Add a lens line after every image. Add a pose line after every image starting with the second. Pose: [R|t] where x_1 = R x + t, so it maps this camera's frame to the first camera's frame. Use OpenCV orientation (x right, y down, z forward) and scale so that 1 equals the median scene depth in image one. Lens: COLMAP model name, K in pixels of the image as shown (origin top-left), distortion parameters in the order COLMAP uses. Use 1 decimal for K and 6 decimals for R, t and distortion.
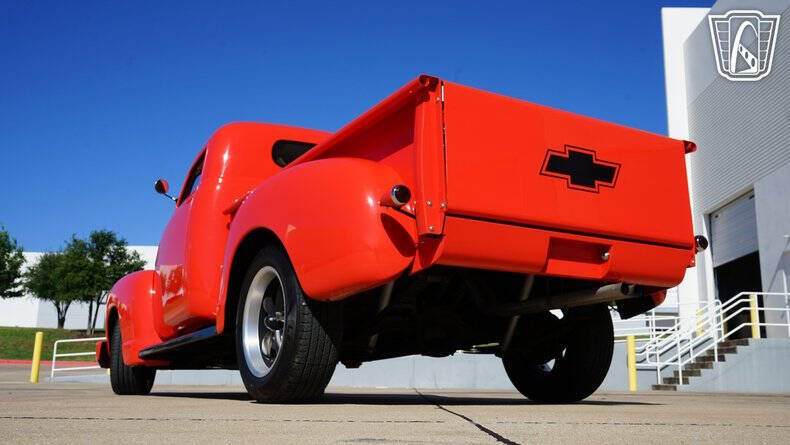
lens RADIAL K [[756.9, 0, 421.5], [0, 756.9, 241.3], [0, 0, 1]] dist [0.004278, 0.000000]
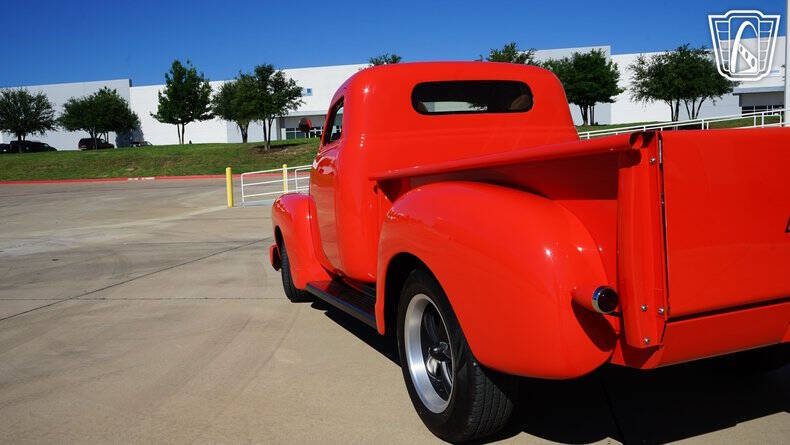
lens RADIAL K [[629.1, 0, 399.3], [0, 629.1, 230.6], [0, 0, 1]] dist [-0.020803, 0.020909]
pose [[0.977220, -0.029226, -0.210209, -0.080379], [0.087810, 0.957397, 0.275101, -0.271803], [0.193213, -0.287293, 0.938153, 0.326196]]
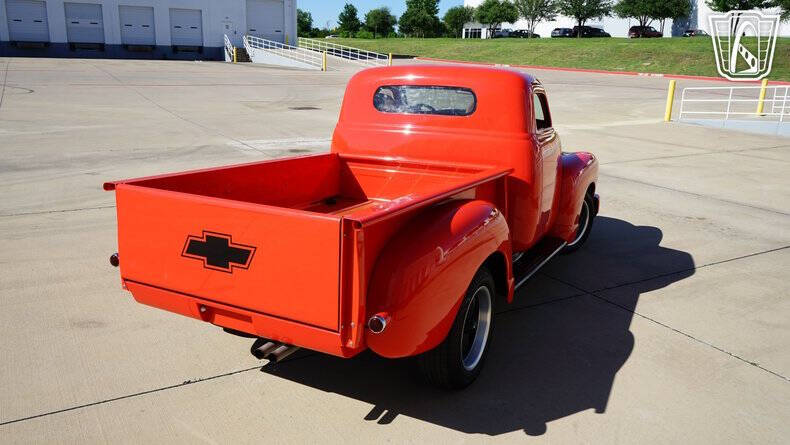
lens RADIAL K [[629.1, 0, 390.8], [0, 629.1, 221.7], [0, 0, 1]] dist [-0.020803, 0.020909]
pose [[0.491650, 0.223941, -0.841505, 1.100003], [0.139349, 0.933679, 0.329886, -0.403513], [0.859571, -0.279452, 0.427838, 0.809728]]
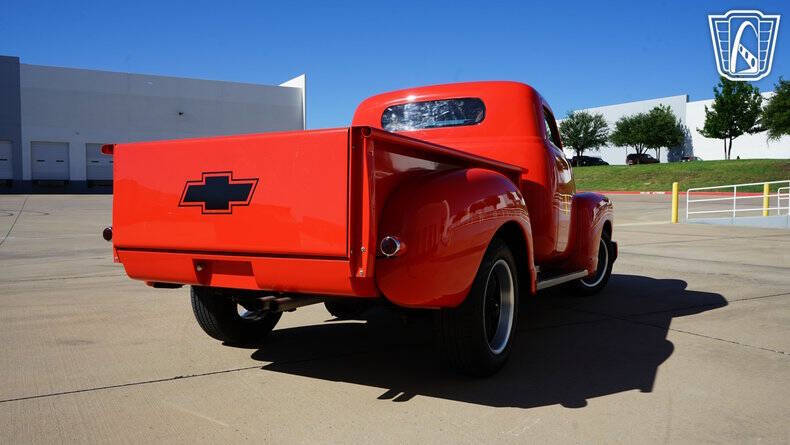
lens RADIAL K [[629.1, 0, 392.6], [0, 629.1, 218.7], [0, 0, 1]] dist [-0.020803, 0.020909]
pose [[0.485085, 0.024194, -0.874132, 1.077297], [0.165044, 0.979119, 0.118688, -0.120633], [0.858751, -0.201844, 0.470963, 0.767650]]
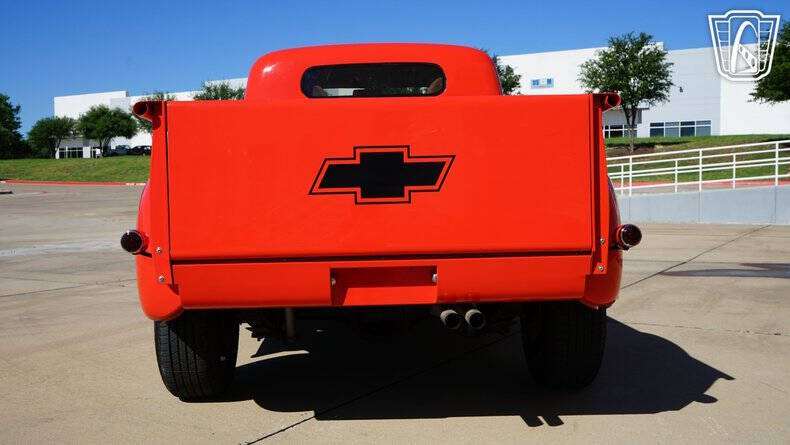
lens RADIAL K [[815.5, 0, 395.9], [0, 815.5, 220.1], [0, 0, 1]] dist [0.005345, 0.000000]
pose [[0.853895, 0.003978, -0.520431, 0.642962], [0.112005, 0.975134, 0.191226, -0.203174], [0.508250, -0.221578, 0.832217, 0.291110]]
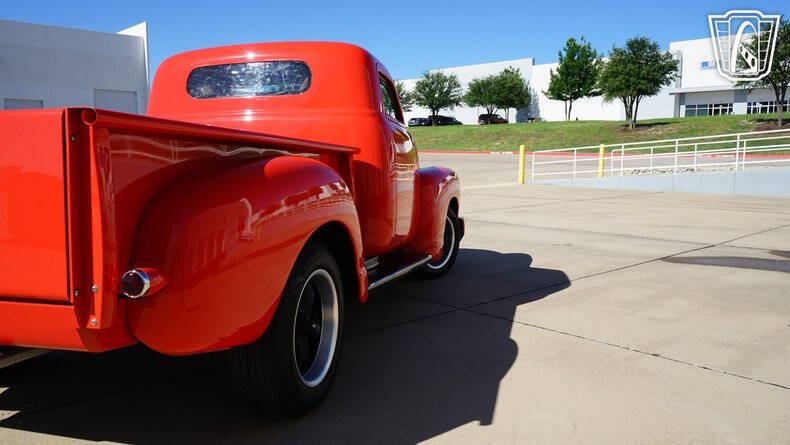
lens RADIAL K [[629.1, 0, 387.5], [0, 629.1, 222.8], [0, 0, 1]] dist [-0.020803, 0.020909]
pose [[0.659272, 0.076323, -0.748021, 0.939573], [0.141155, 0.964584, 0.222828, -0.134537], [0.738536, -0.252491, 0.625151, 0.957988]]
